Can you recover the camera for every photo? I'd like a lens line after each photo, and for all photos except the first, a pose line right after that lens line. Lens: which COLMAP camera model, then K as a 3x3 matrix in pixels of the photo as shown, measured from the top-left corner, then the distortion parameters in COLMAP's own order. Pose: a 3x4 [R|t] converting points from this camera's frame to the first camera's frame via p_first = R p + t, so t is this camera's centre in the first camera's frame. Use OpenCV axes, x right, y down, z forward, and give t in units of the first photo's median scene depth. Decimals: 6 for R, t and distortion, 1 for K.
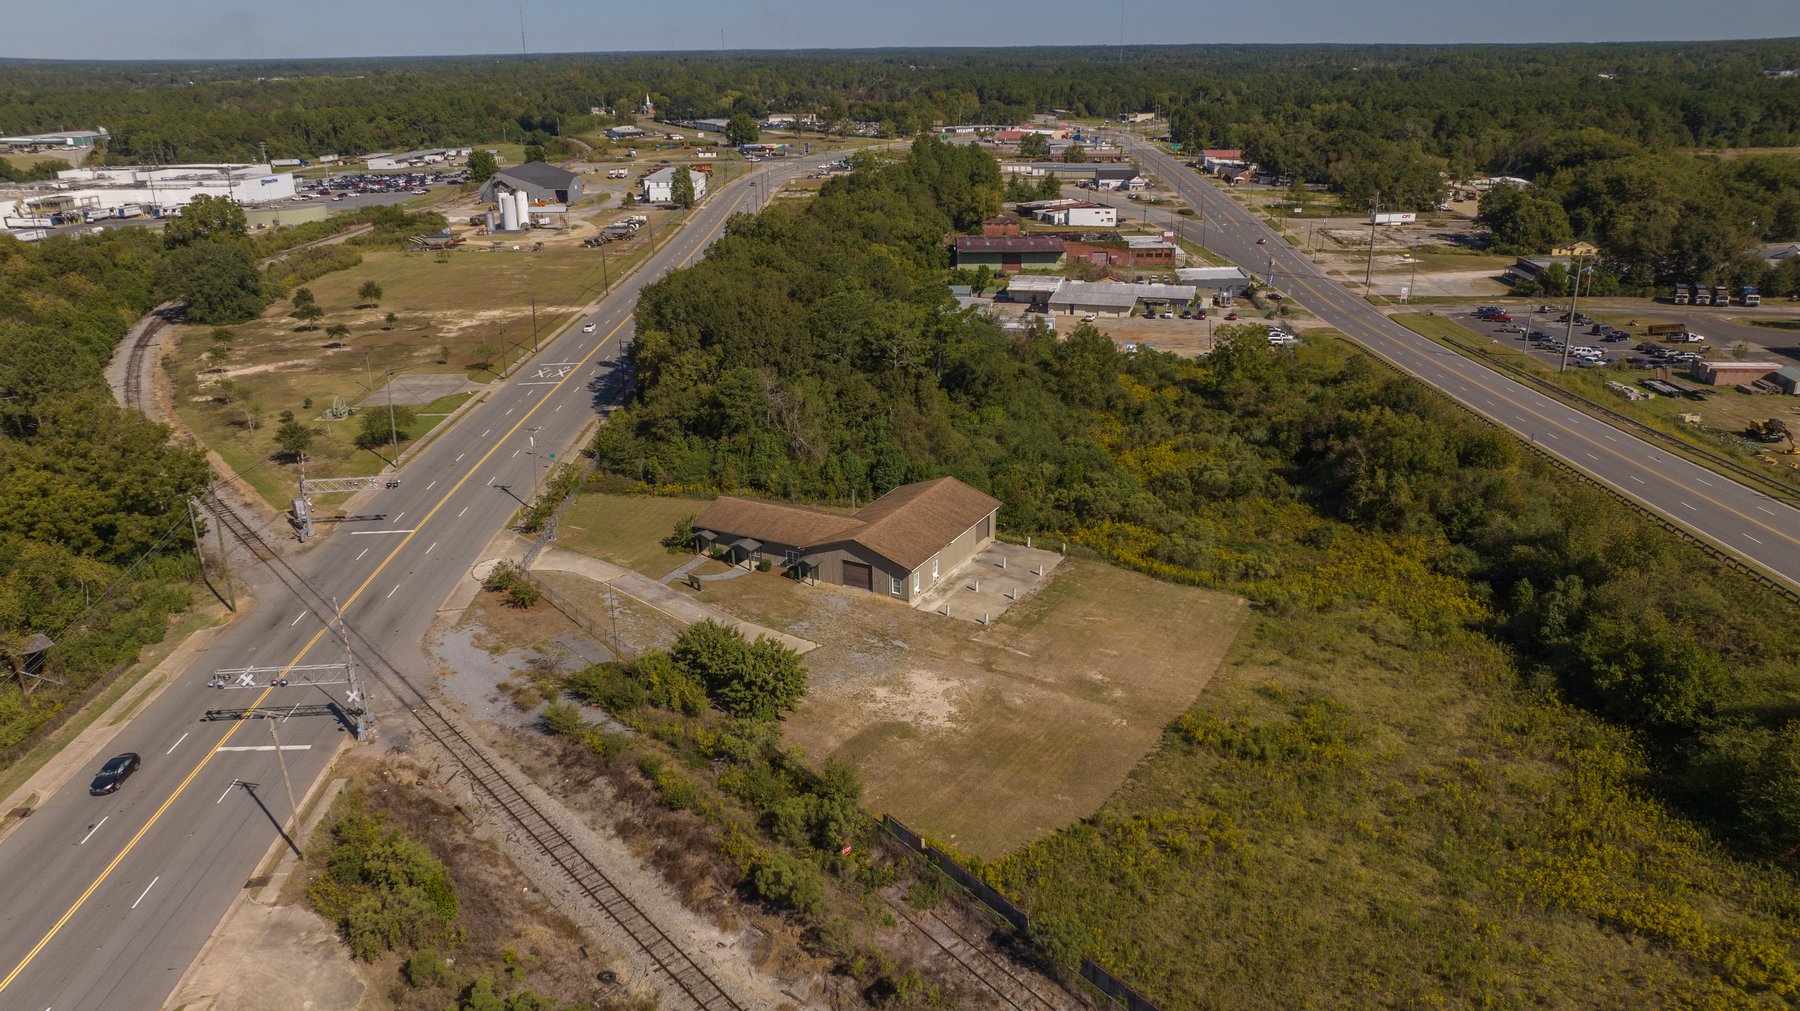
lens RADIAL K [[1262.1, 0, 890.4], [0, 1262.1, 508.5], [0, 0, 1]] dist [-0.031119, 0.032195]
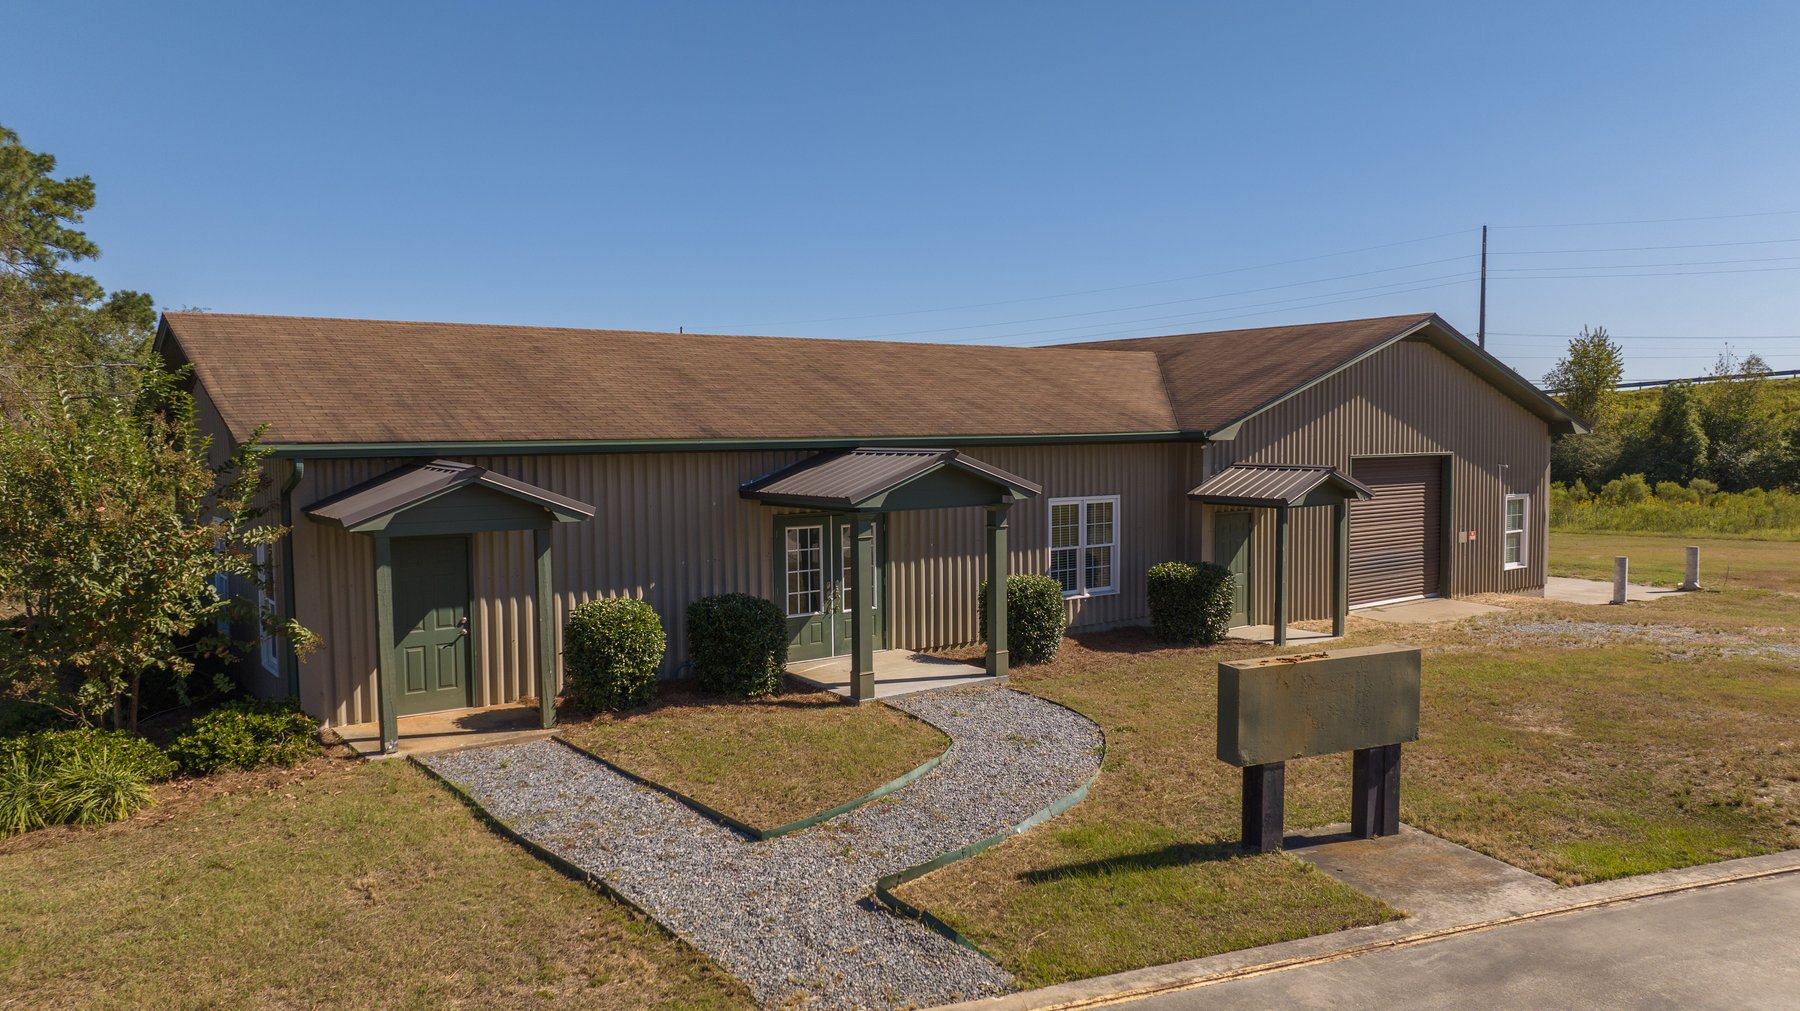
lens RADIAL K [[1262.1, 0, 890.4], [0, 1262.1, 508.5], [0, 0, 1]] dist [-0.031119, 0.032195]
pose [[0.419043, -0.053004, 0.906418, -0.226481], [0.317814, 0.943704, -0.091743, 0.041583], [-0.850528, 0.326516, 0.412298, 0.954689]]
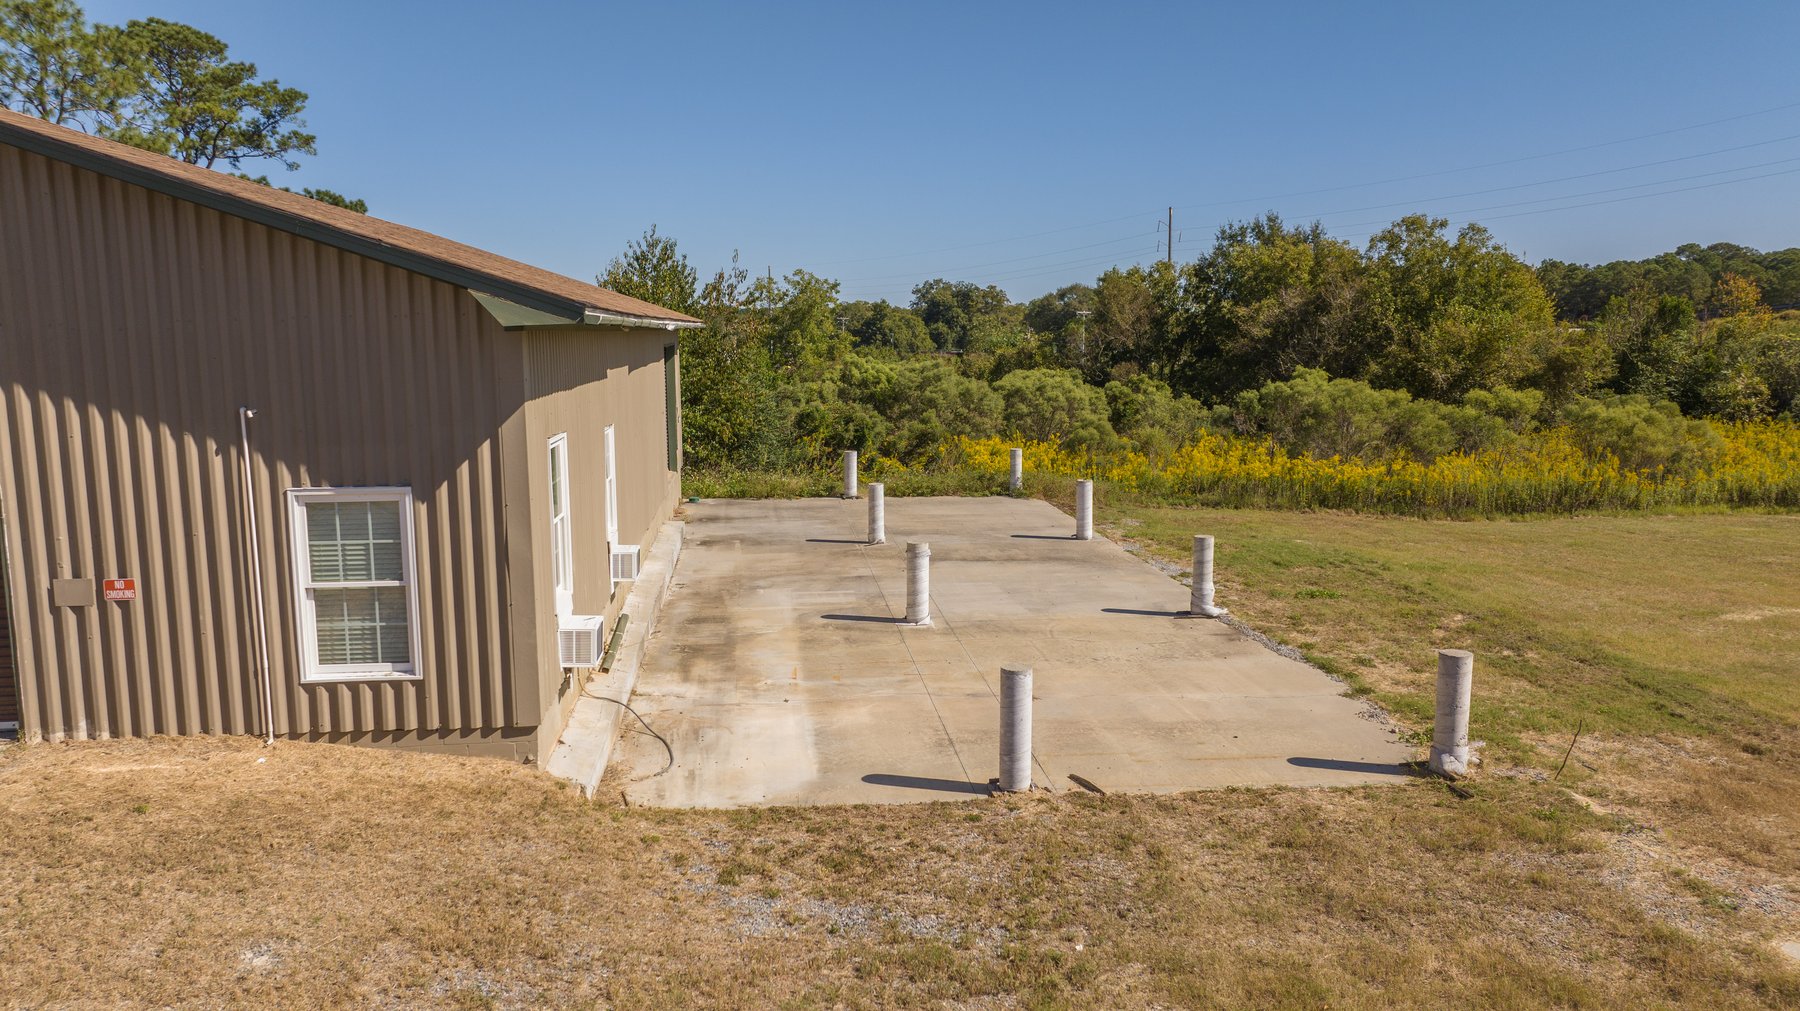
lens RADIAL K [[1262.1, 0, 890.4], [0, 1262.1, 508.5], [0, 0, 1]] dist [-0.031119, 0.032195]
pose [[0.822981, -0.078359, 0.562639, -0.012040], [0.197001, 0.968345, -0.153295, 0.073035], [-0.532816, 0.236999, 0.812366, 0.870419]]
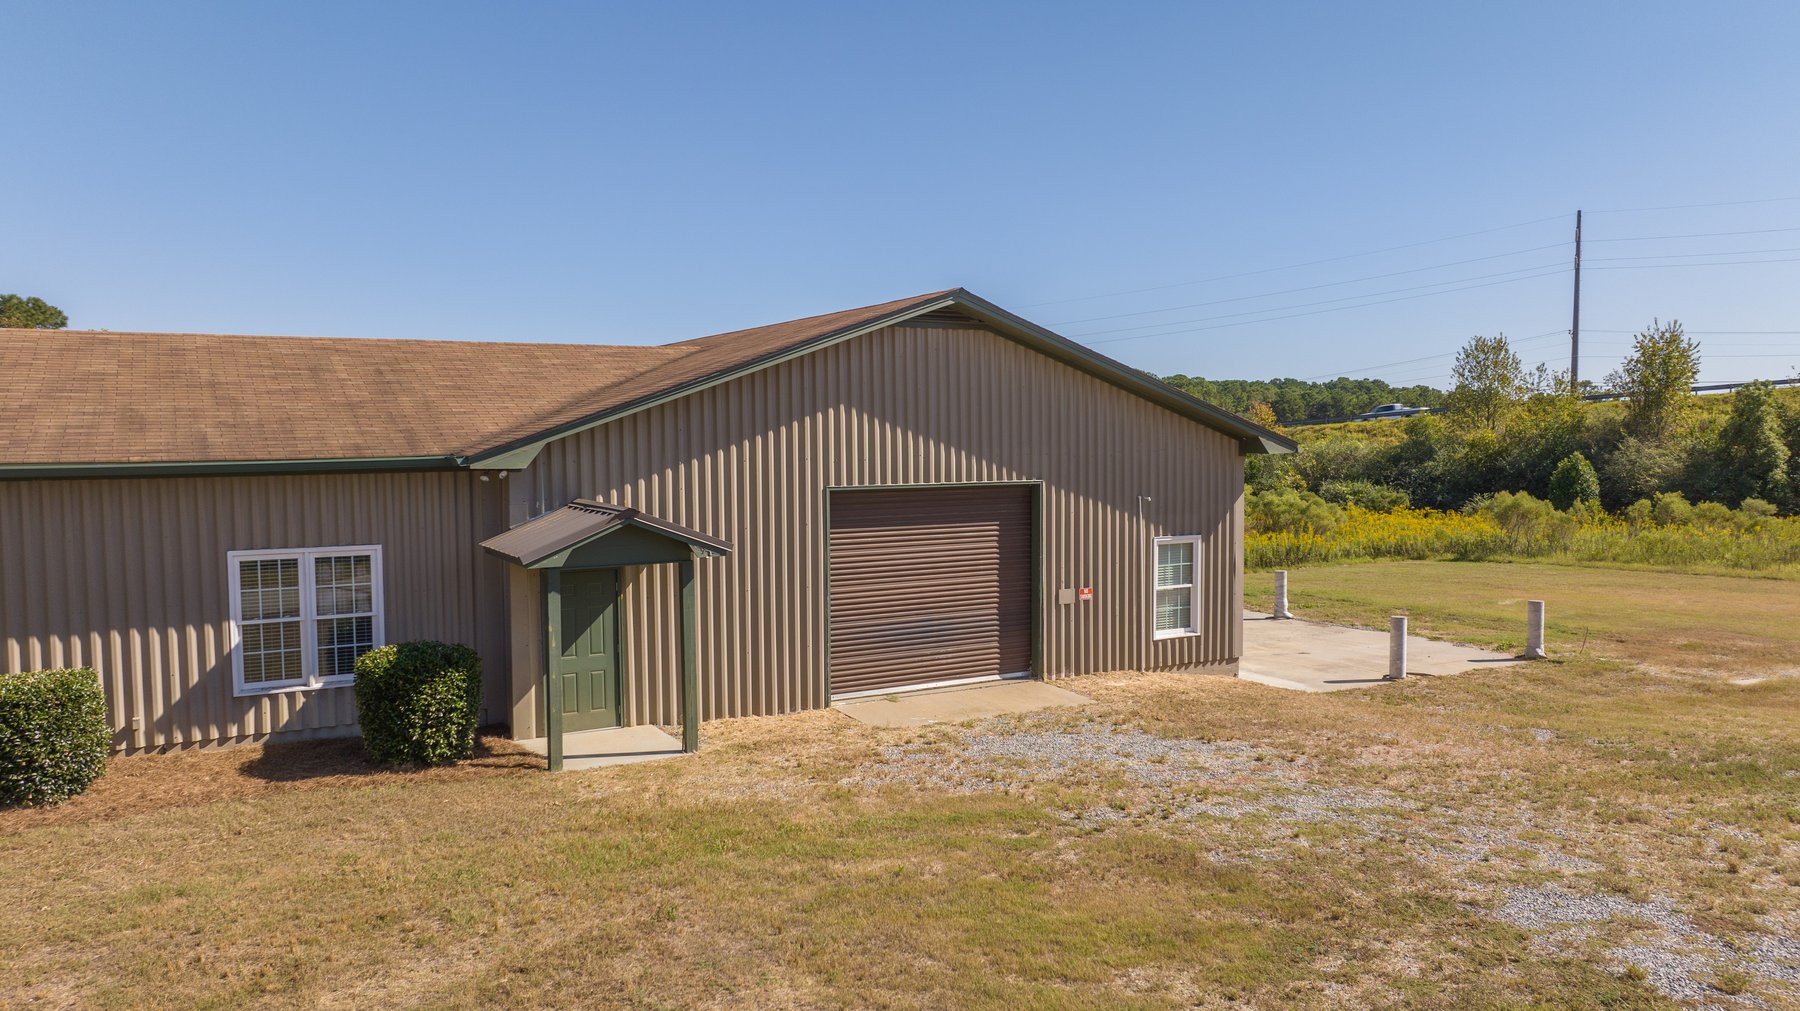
lens RADIAL K [[1262.1, 0, 890.4], [0, 1262.1, 508.5], [0, 0, 1]] dist [-0.031119, 0.032195]
pose [[0.522000, -0.045794, 0.851715, -0.143563], [0.297252, 0.945724, -0.131331, 0.059732], [-0.799473, 0.321729, 0.507280, 0.900698]]
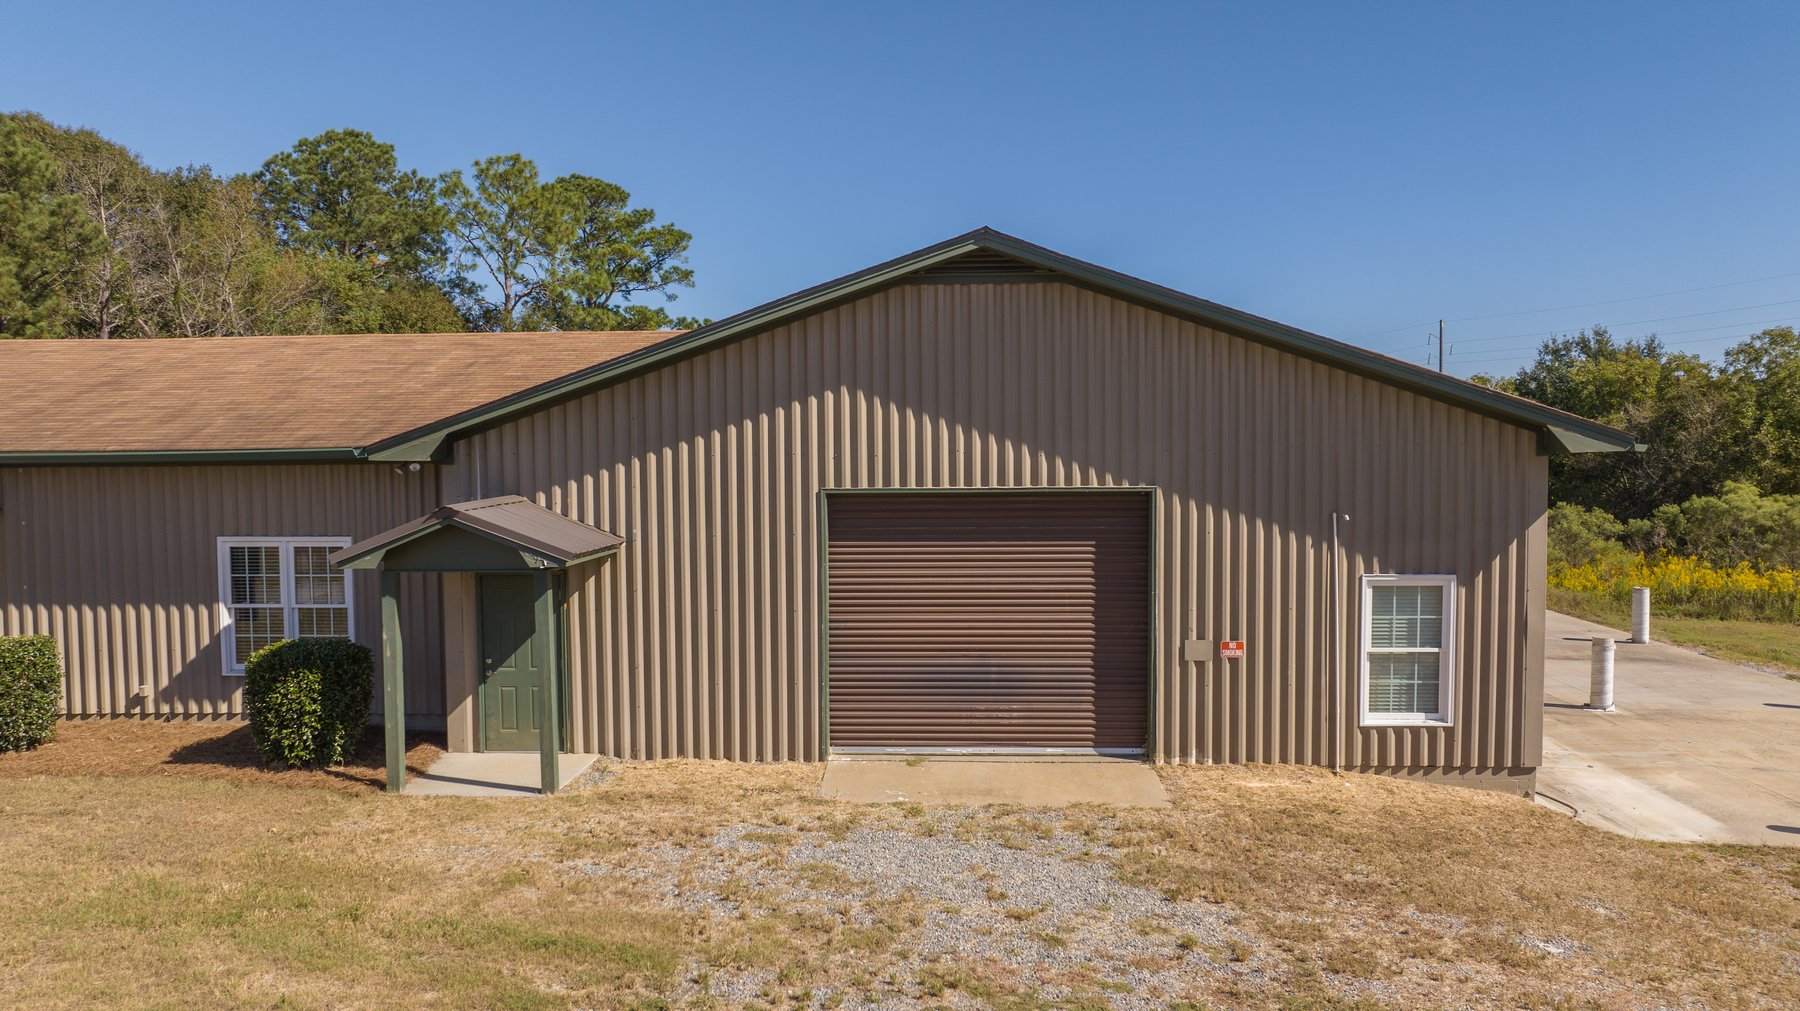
lens RADIAL K [[1262.1, 0, 890.4], [0, 1262.1, 508.5], [0, 0, 1]] dist [-0.031119, 0.032195]
pose [[0.900355, -0.021858, 0.434607, -0.077473], [0.150890, 0.952455, -0.264691, 0.068672], [-0.408158, 0.303894, 0.860846, 0.879391]]
